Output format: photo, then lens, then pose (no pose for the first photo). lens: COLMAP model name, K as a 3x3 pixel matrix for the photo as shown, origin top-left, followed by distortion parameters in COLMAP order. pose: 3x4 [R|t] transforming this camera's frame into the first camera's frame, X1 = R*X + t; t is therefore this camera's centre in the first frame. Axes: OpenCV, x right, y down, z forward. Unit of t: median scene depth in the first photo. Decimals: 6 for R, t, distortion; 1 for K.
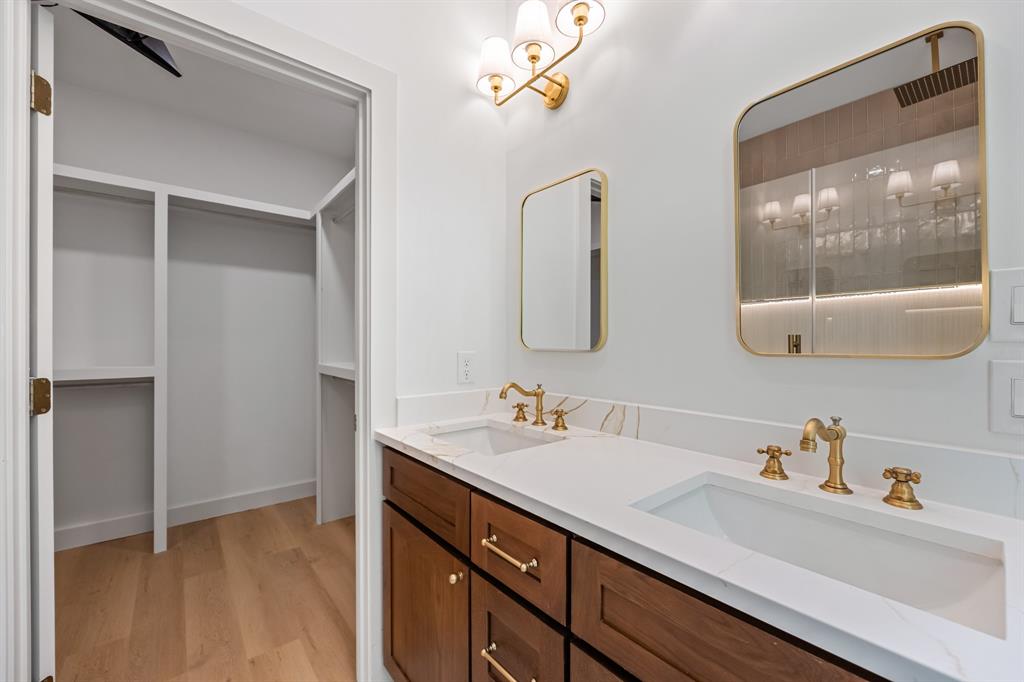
lens RADIAL K [[410.9, 0, 511.5], [0, 410.9, 343.3], [0, 0, 1]] dist [-0.002643, -0.000635]
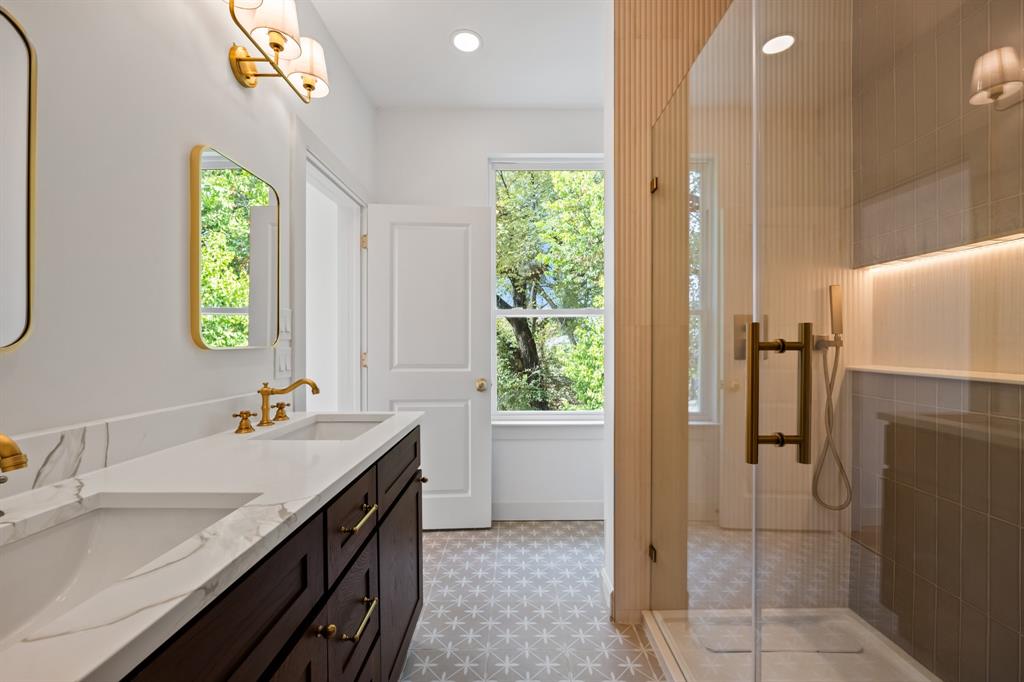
lens RADIAL K [[410.9, 0, 514.3], [0, 410.9, 342.2], [0, 0, 1]] dist [-0.002643, -0.000635]
pose [[-0.766598, 0.000296, 0.642127, -0.742386], [-0.000783, 0.999999, -0.001396, 0.007093], [-0.642127, -0.001573, -0.766597, 1.093845]]
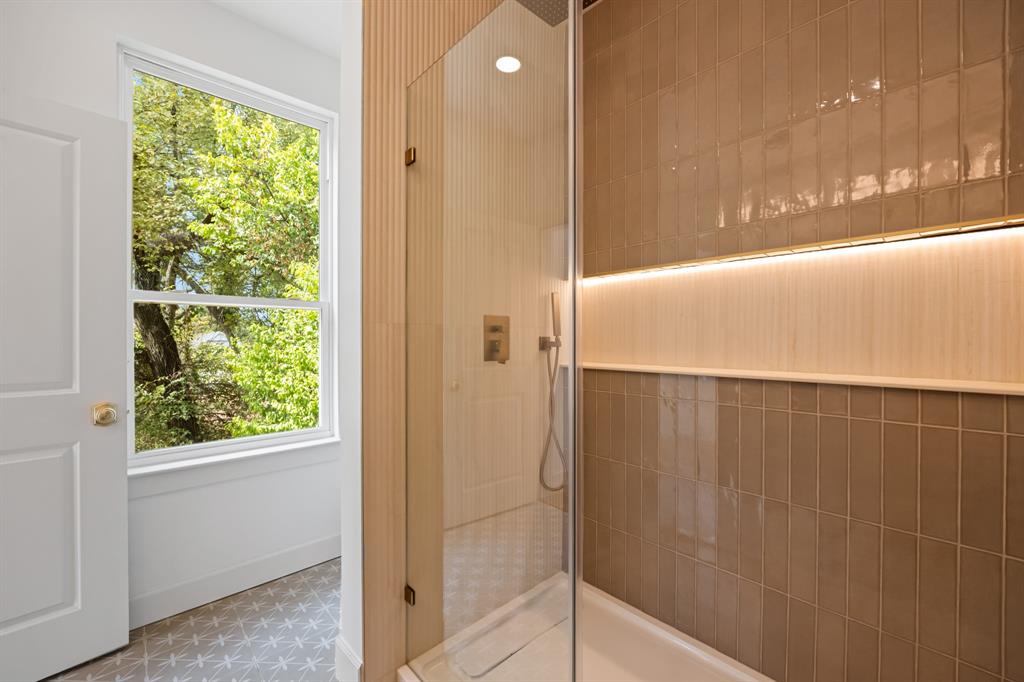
lens RADIAL K [[410.9, 0, 510.8], [0, 410.9, 341.1], [0, 0, 1]] dist [-0.002643, -0.000635]
pose [[-0.998488, -0.000582, -0.054976, -0.596570], [-0.000649, 0.999999, 0.001201, 0.002057], [0.054975, 0.001235, -0.998487, 1.005832]]
